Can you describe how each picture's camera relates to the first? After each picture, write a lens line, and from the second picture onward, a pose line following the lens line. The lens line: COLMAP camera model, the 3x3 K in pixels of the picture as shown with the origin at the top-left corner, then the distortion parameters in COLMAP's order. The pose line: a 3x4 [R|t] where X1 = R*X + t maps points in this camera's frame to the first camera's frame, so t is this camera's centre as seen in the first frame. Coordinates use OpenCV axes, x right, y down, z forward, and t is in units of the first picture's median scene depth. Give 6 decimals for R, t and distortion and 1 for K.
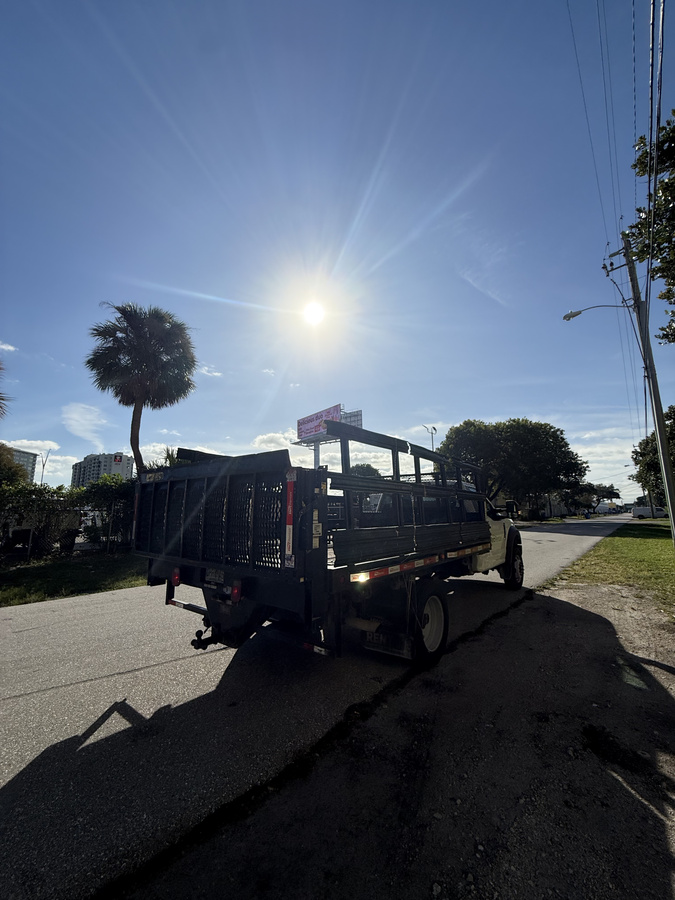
lens RADIAL K [[356.4, 0, 337.5], [0, 356.4, 450.0], [0, 0, 1]] dist [0.003328, 0.000261]
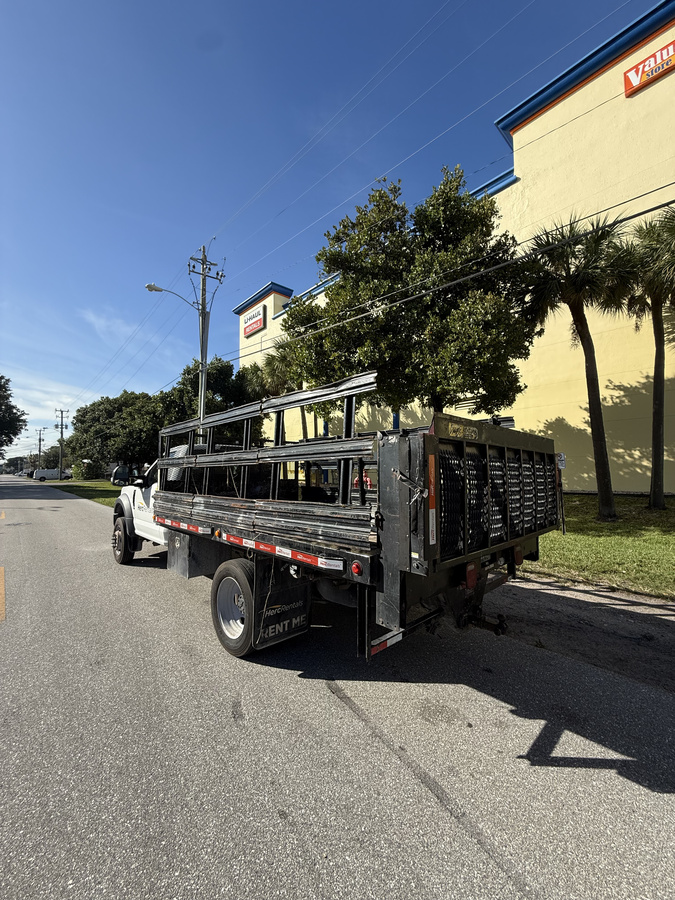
lens RADIAL K [[356.4, 0, 337.5], [0, 356.4, 450.0], [0, 0, 1]] dist [0.003328, 0.000261]
pose [[0.121604, 0.068124, 0.990238, -1.347038], [-0.171543, 0.984072, -0.046634, 0.202727], [-0.977643, -0.164197, 0.131354, 1.335786]]
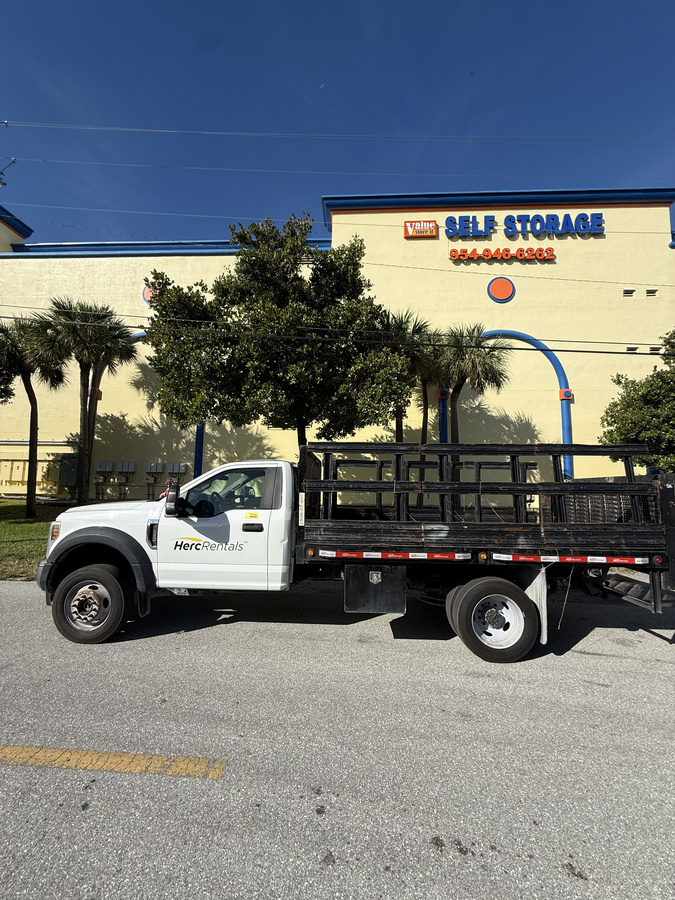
lens RADIAL K [[356.4, 0, 337.5], [0, 356.4, 450.0], [0, 0, 1]] dist [0.003328, 0.000261]
pose [[-0.603192, 0.078181, 0.793755, -0.969360], [-0.150761, 0.966069, -0.209720, 0.448533], [-0.783218, -0.246169, -0.570938, 2.978206]]
